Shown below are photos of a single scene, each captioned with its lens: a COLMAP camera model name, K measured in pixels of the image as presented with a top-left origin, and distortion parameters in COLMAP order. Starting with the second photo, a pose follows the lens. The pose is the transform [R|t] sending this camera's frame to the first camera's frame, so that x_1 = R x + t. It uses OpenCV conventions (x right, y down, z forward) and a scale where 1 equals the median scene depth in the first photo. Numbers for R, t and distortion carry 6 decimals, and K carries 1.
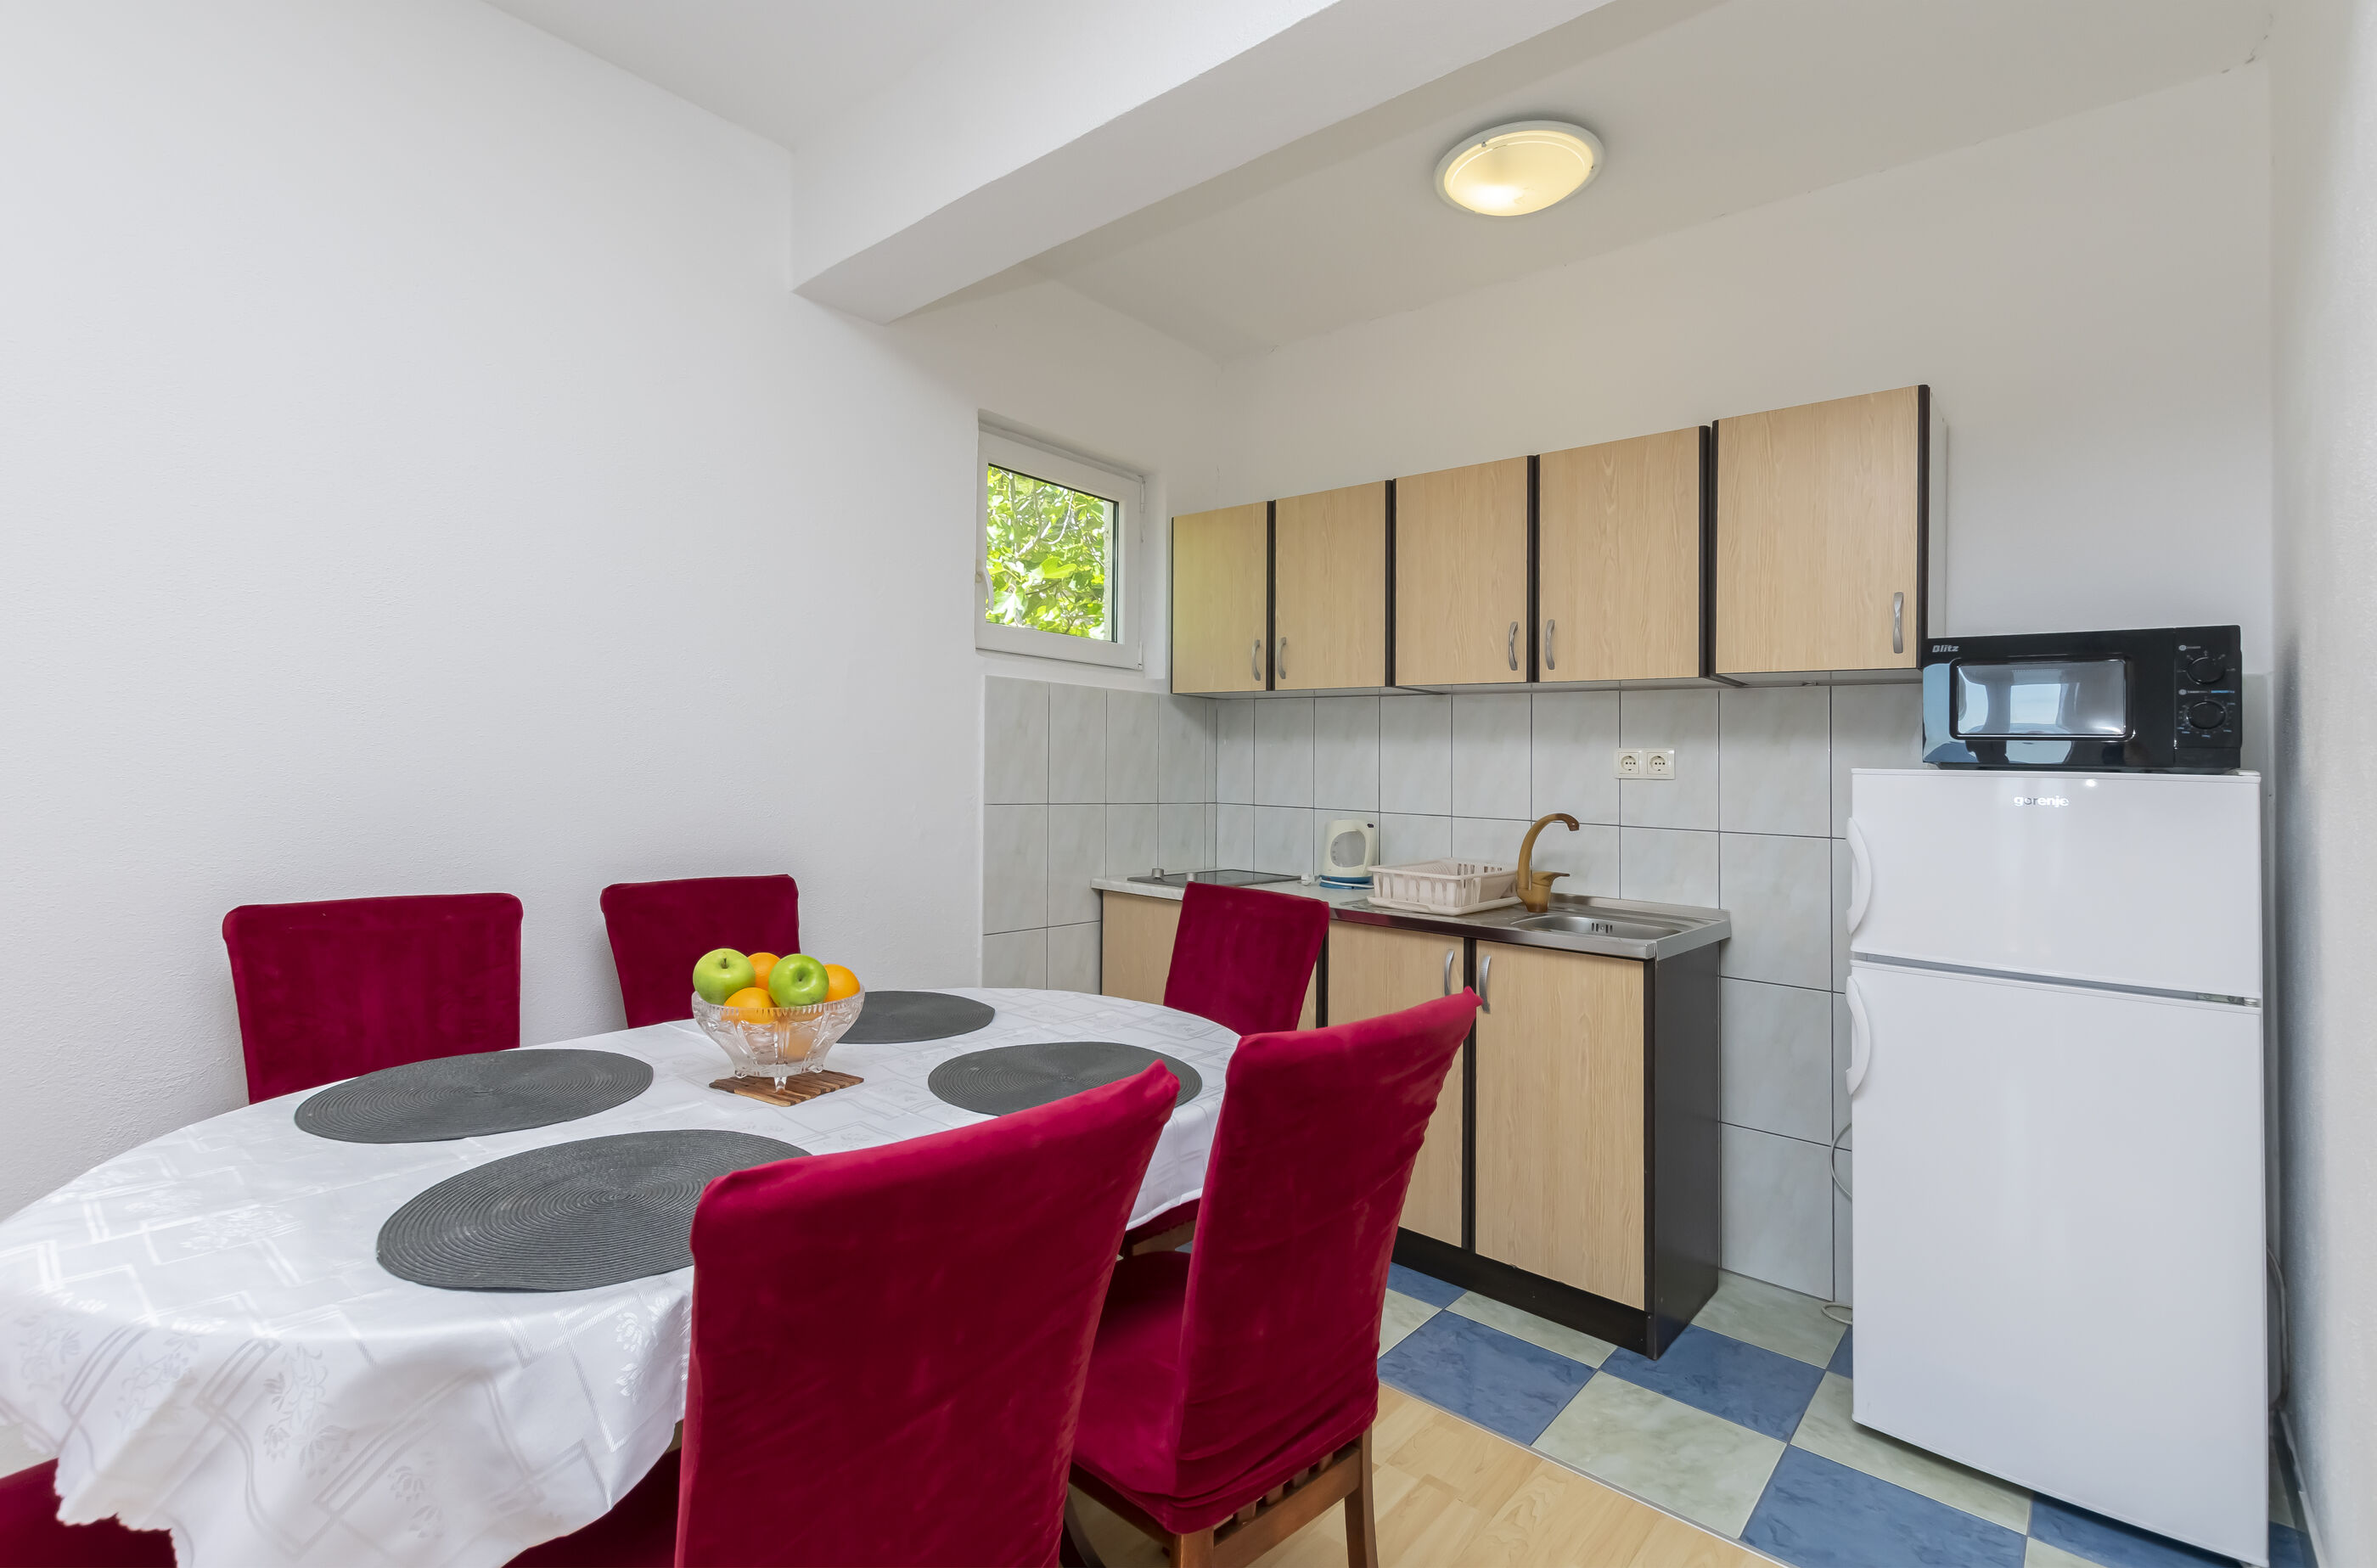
lens RADIAL K [[1212.5, 0, 1188.5], [0, 1212.5, 784.0], [0, 0, 1]] dist [-0.001377, 0.000095]
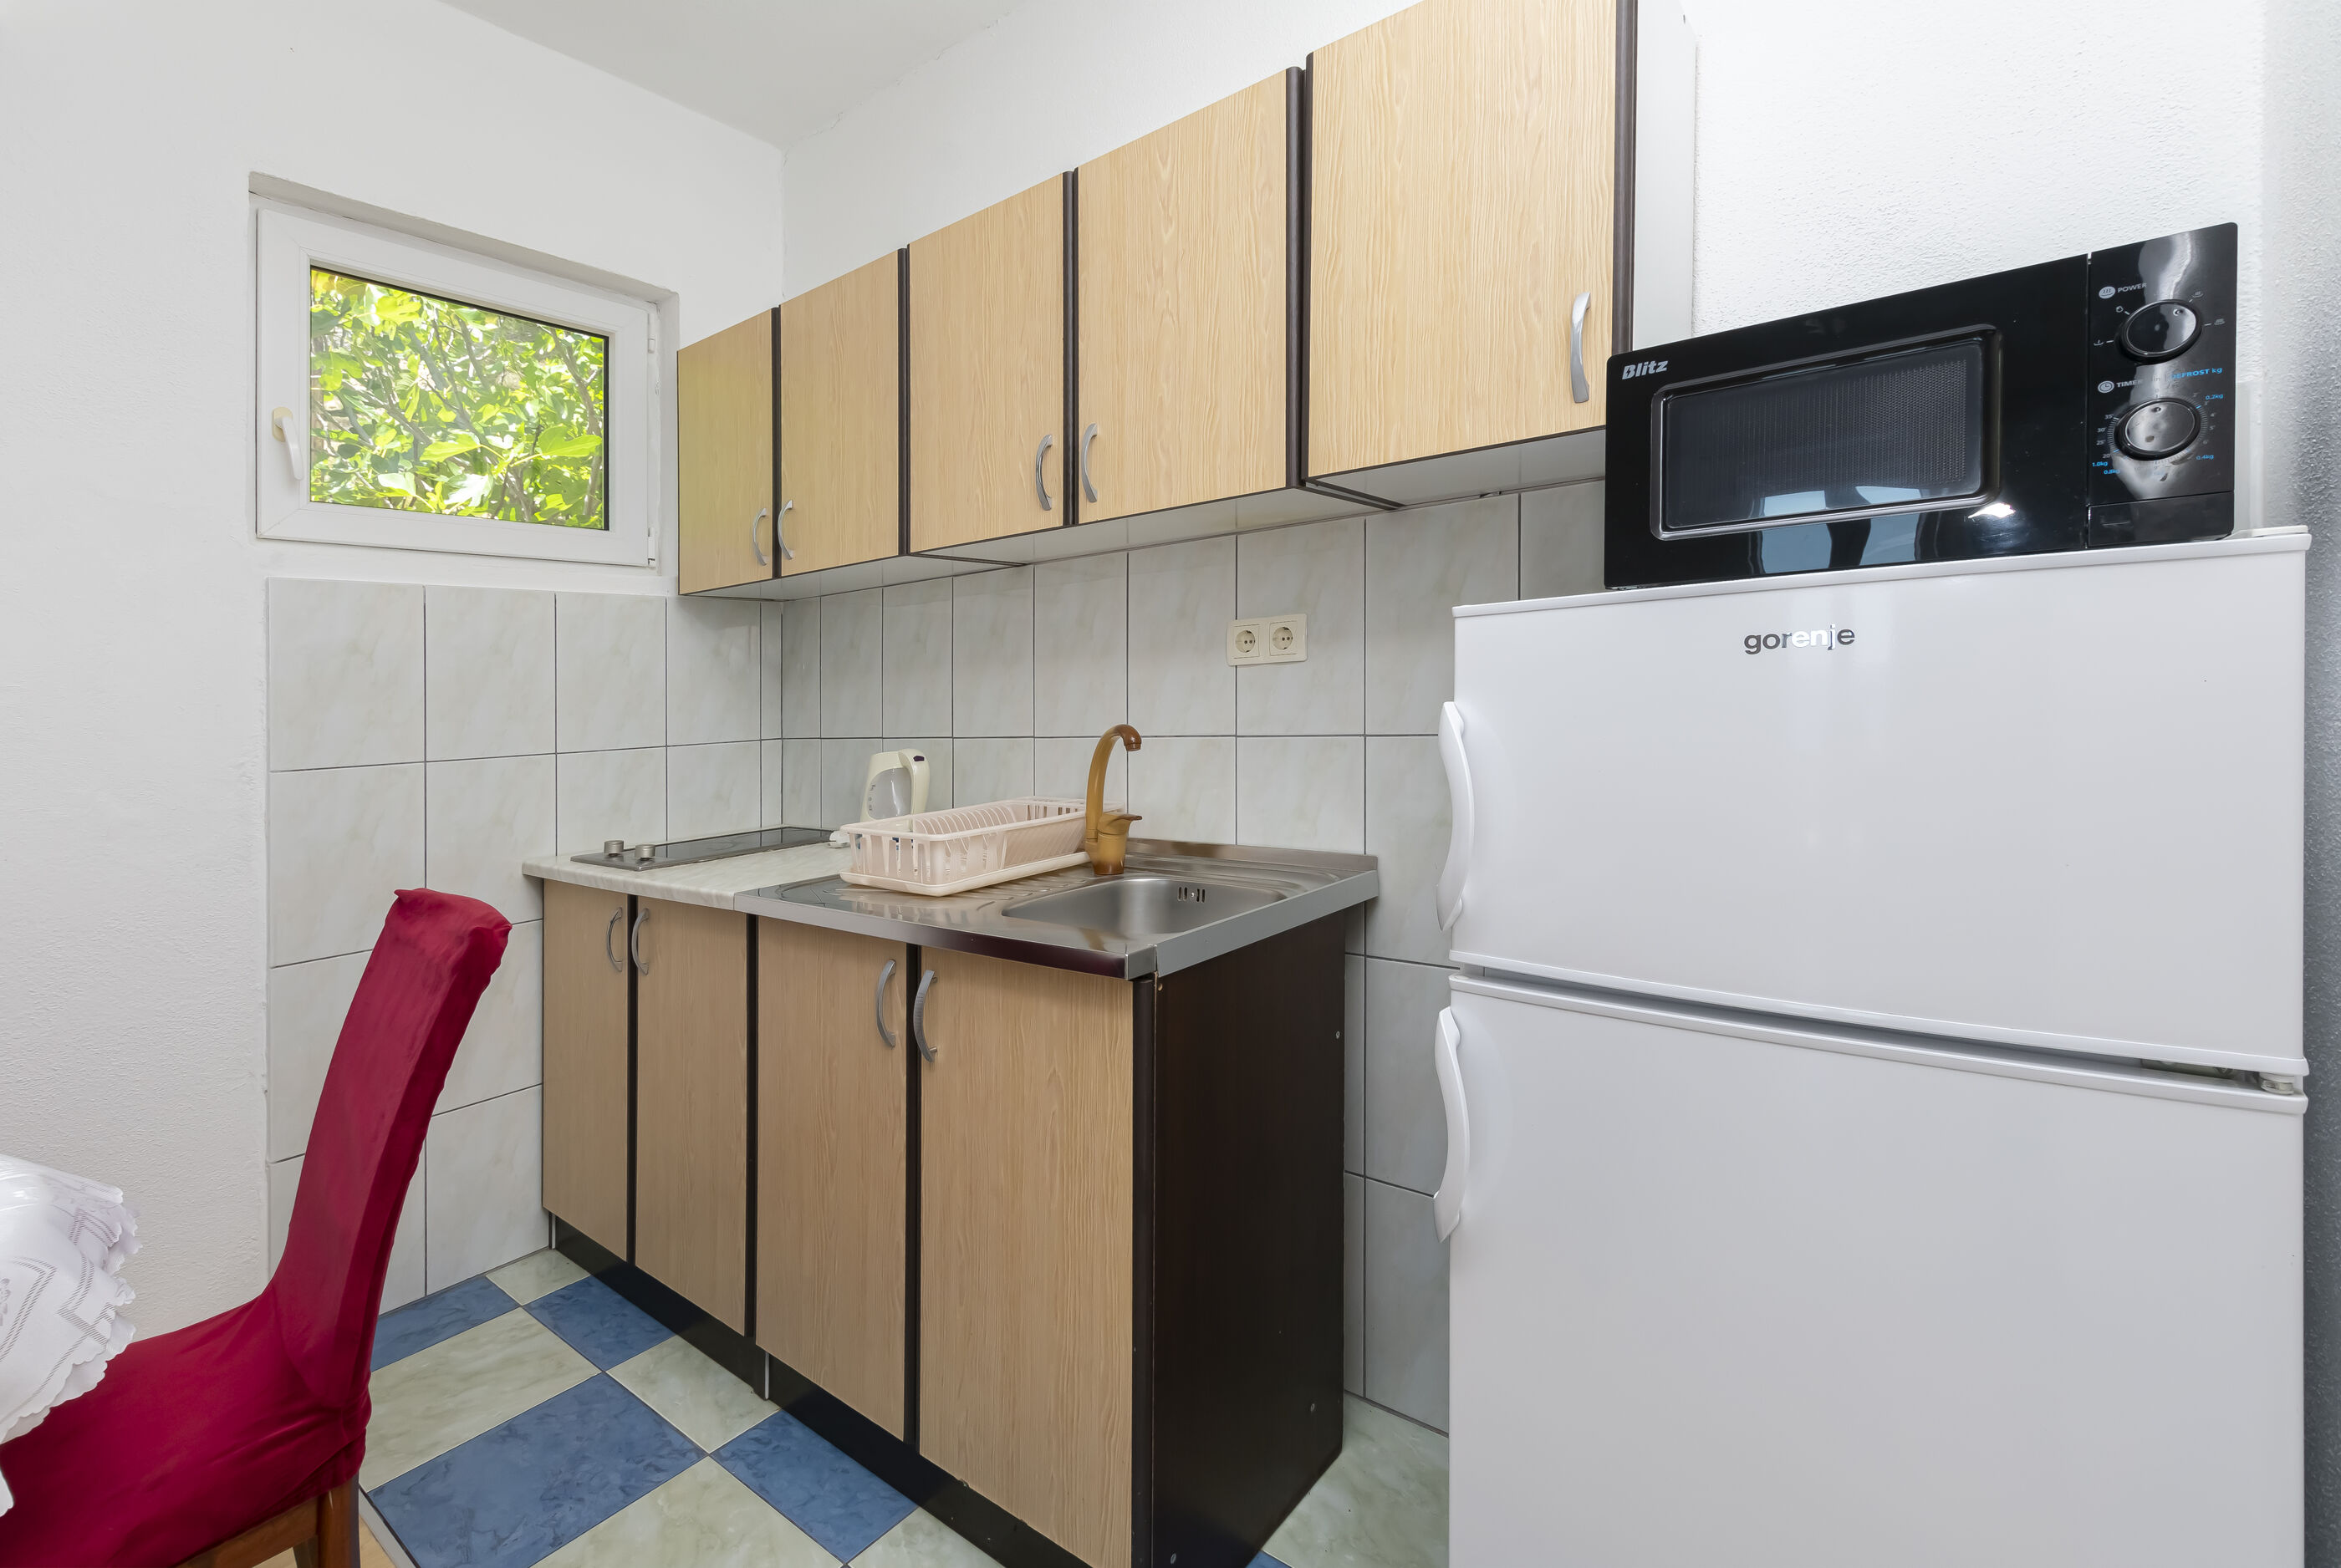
lens RADIAL K [[1054.5, 0, 1170.0], [0, 1054.5, 816.4], [0, 0, 1]] dist [0.001753, -0.000119]
pose [[0.997474, -0.070251, -0.010486, 0.339784], [0.070959, 0.992133, 0.103139, 0.016555], [0.003158, -0.103623, 0.994612, 0.432525]]
